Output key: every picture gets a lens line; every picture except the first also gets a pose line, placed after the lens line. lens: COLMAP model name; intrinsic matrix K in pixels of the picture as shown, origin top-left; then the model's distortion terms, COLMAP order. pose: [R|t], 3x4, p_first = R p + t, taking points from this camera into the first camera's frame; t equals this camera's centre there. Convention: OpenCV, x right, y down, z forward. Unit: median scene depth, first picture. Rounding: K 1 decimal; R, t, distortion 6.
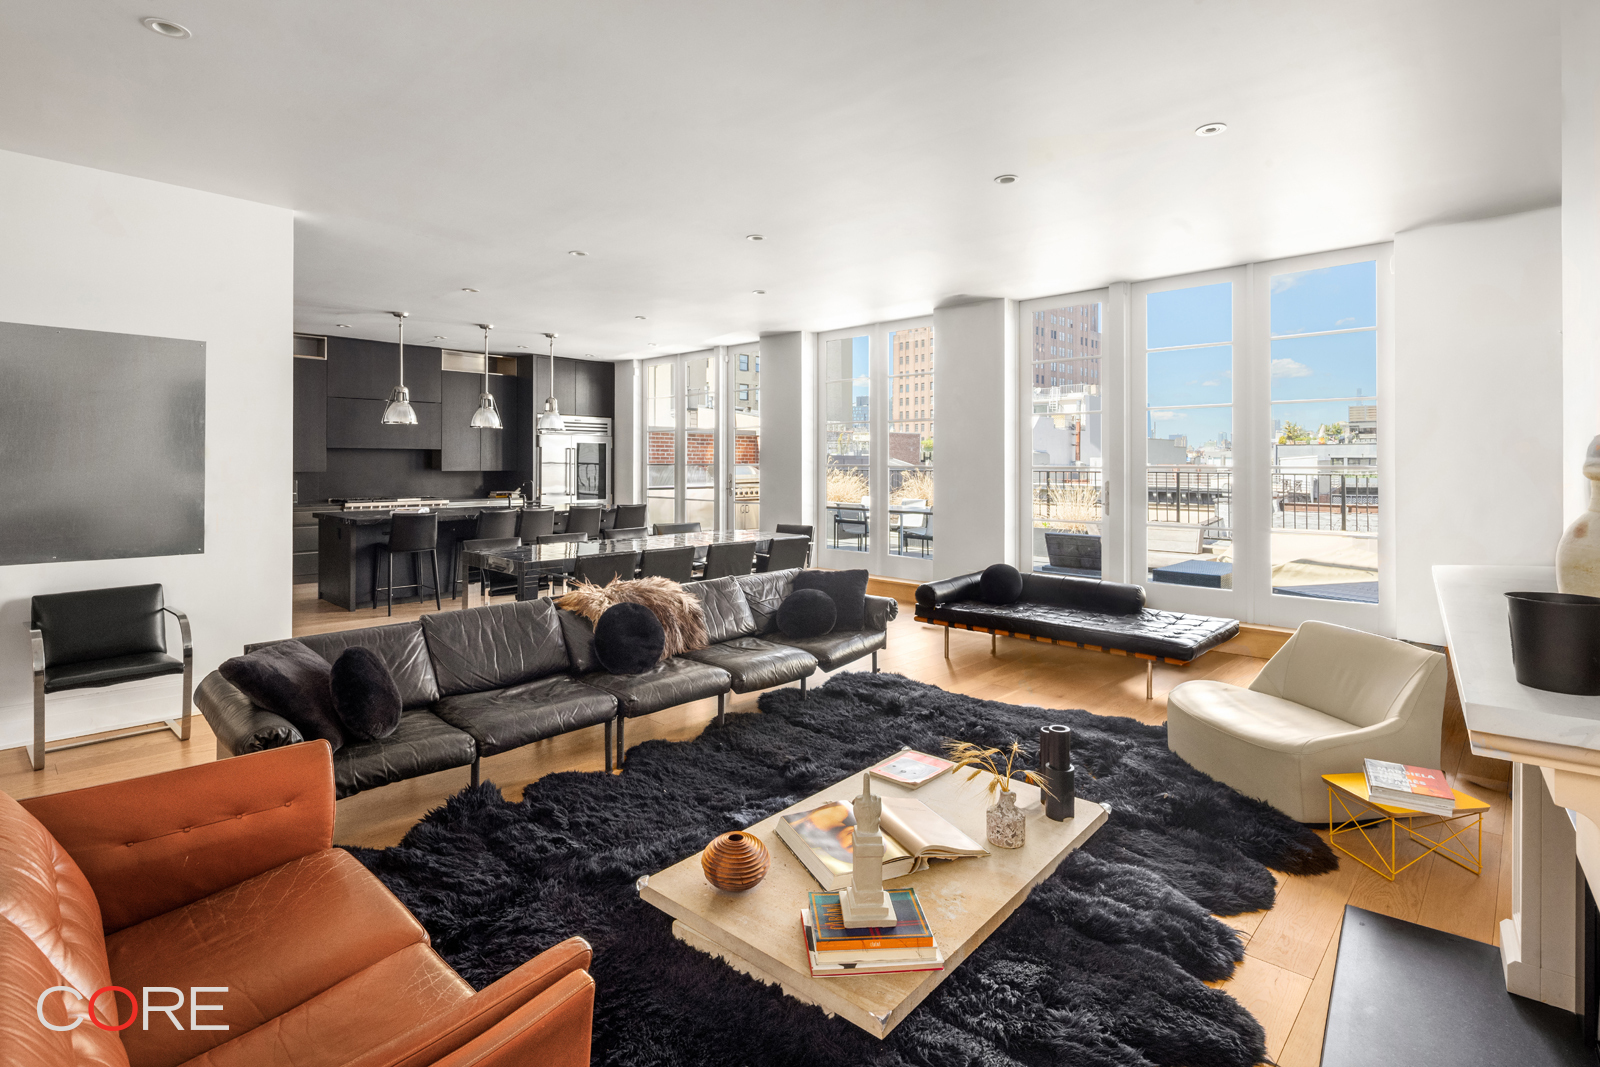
lens RADIAL K [[779.7, 0, 817.7], [0, 779.7, 468.6], [0, 0, 1]] dist [0.002831, 0.000173]
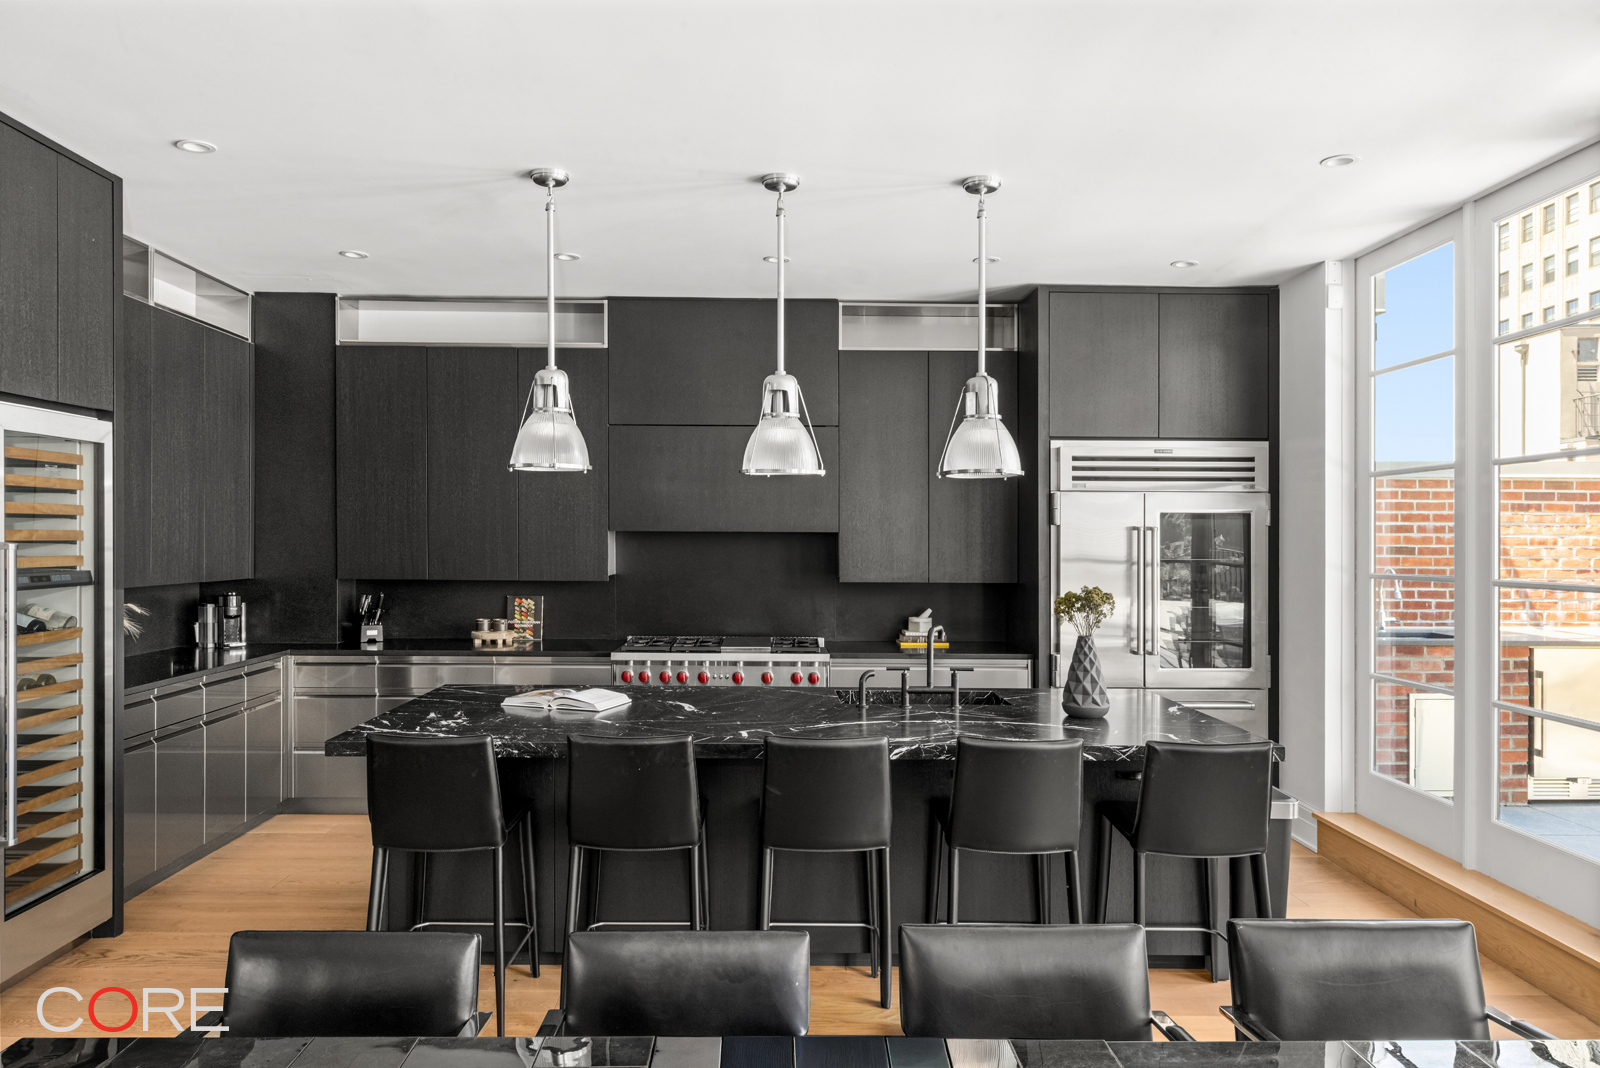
lens RADIAL K [[1100.5, 0, 801.1], [0, 1100.5, 543.0], [0, 0, 1]] dist [0.001261, -0.000522]
pose [[0.672991, 0.010452, -0.739577, -0.038492], [-0.010150, 0.999937, 0.004896, -0.019868], [0.739581, 0.004211, 0.673054, 0.534163]]
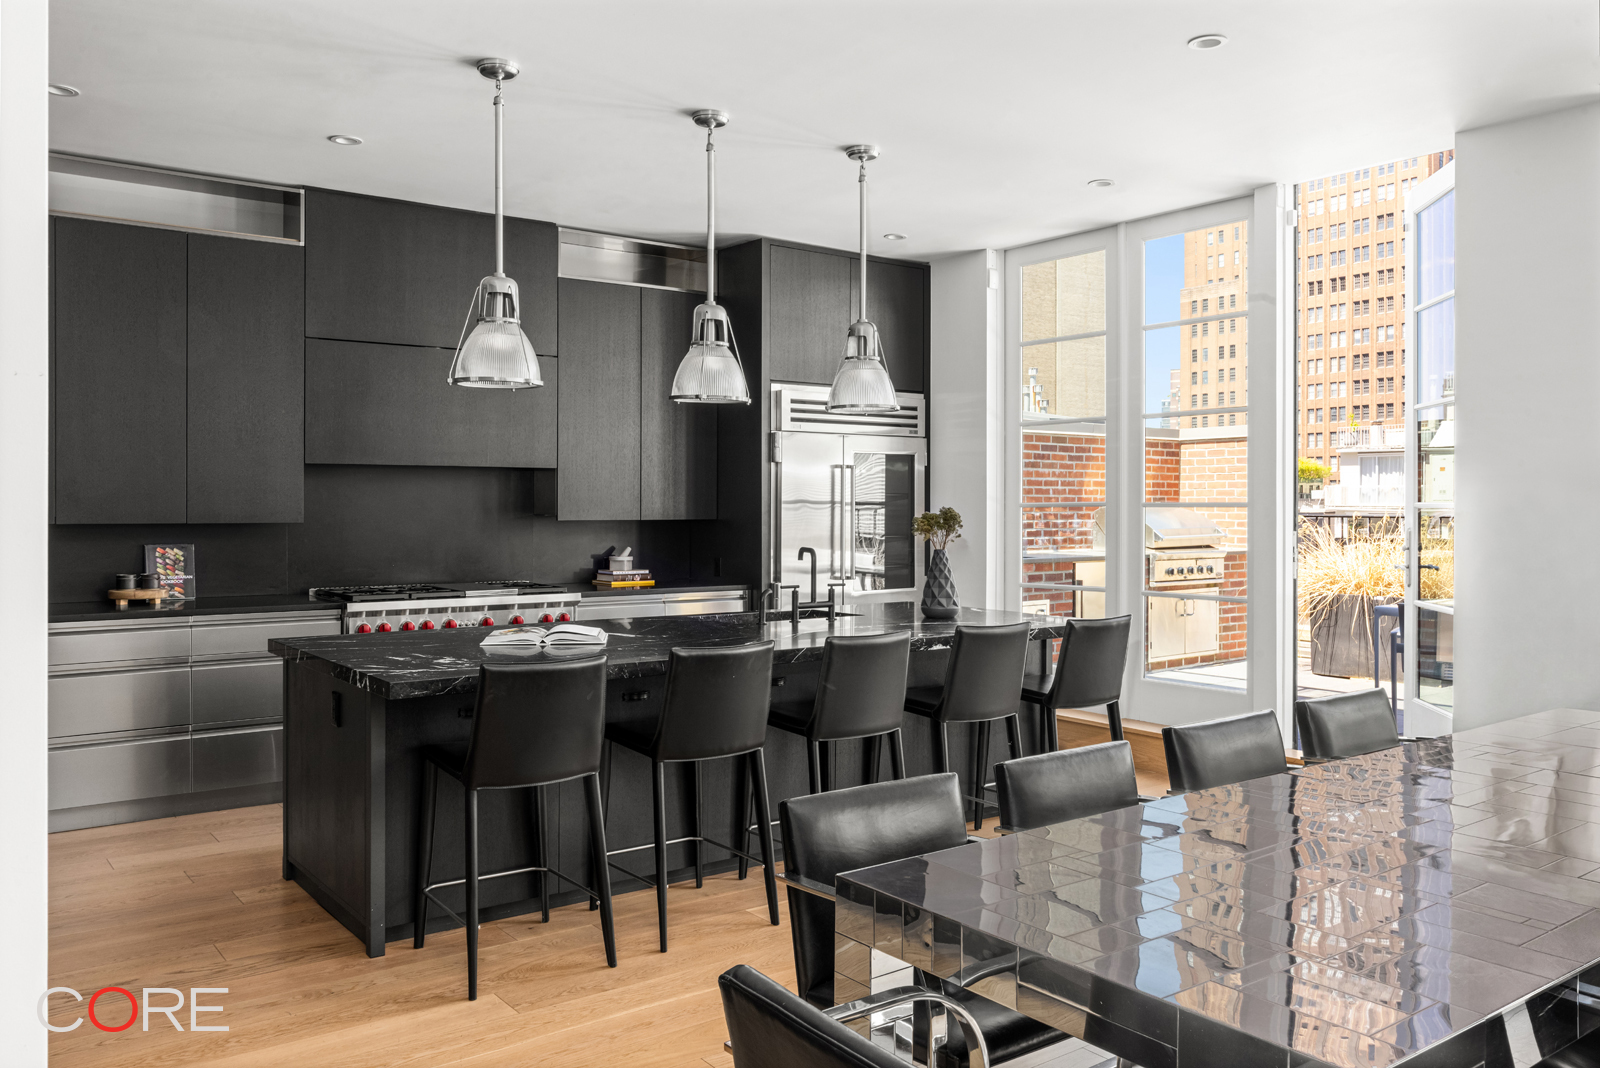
lens RADIAL K [[1253.4, 0, 793.2], [0, 1253.4, 518.8], [0, 0, 1]] dist [-0.008599, -0.001952]
pose [[0.980366, 0.005229, -0.197116, -0.212465], [-0.004067, 0.999972, 0.006297, -0.001985], [0.197144, -0.005372, 0.980360, 0.345961]]
